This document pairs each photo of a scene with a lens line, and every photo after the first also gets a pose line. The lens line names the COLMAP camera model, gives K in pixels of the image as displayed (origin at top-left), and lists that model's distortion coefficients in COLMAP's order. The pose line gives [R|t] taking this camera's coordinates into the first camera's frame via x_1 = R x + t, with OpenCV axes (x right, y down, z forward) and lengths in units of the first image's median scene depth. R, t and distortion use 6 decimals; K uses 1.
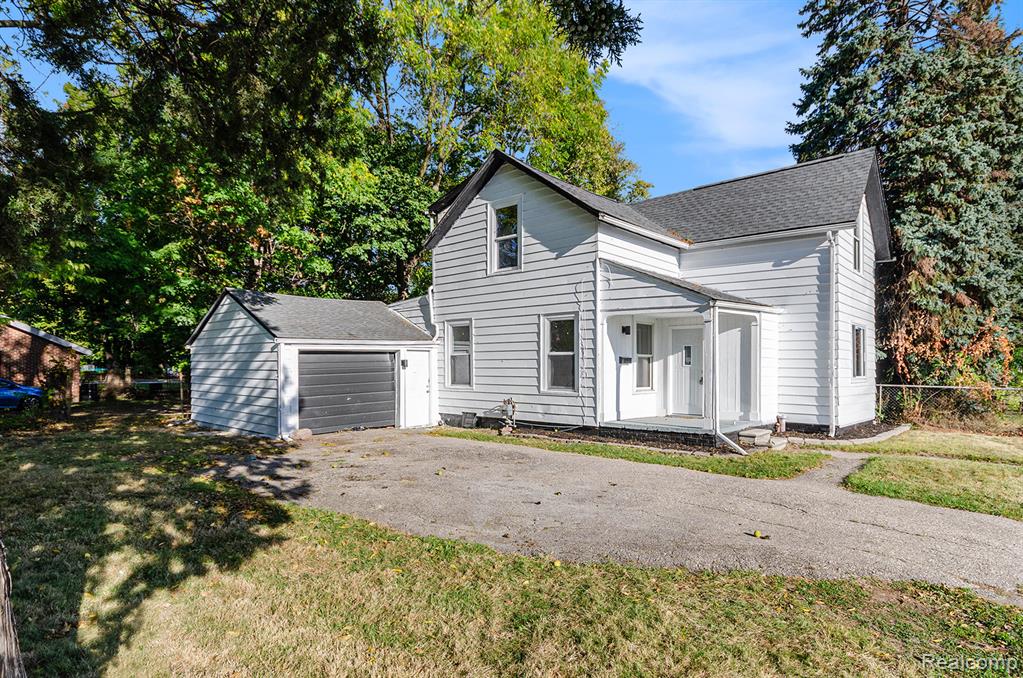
lens RADIAL K [[530.5, 0, 511.7], [0, 530.5, 361.6], [0, 0, 1]] dist [-0.000386, -0.000019]
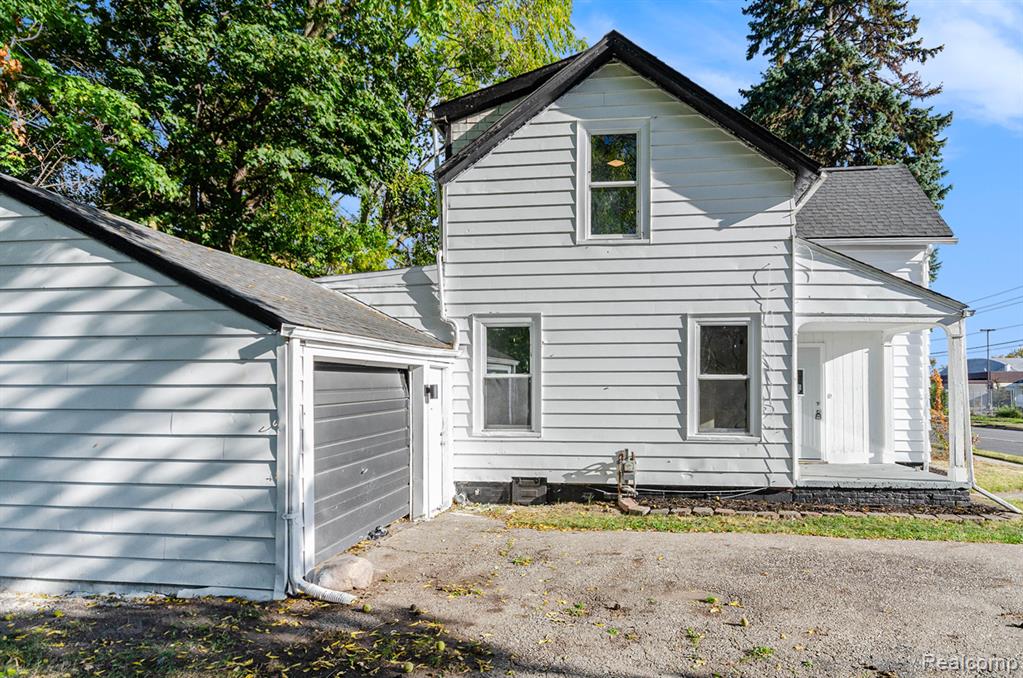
lens RADIAL K [[593.3, 0, 512.5], [0, 593.3, 384.9], [0, 0, 1]] dist [0.013934, 0.000464]
pose [[0.827784, 0.007399, 0.560998, -0.502670], [-0.003871, 0.999965, -0.007477, 0.000322], [-0.561034, 0.004018, 0.827783, 0.523286]]
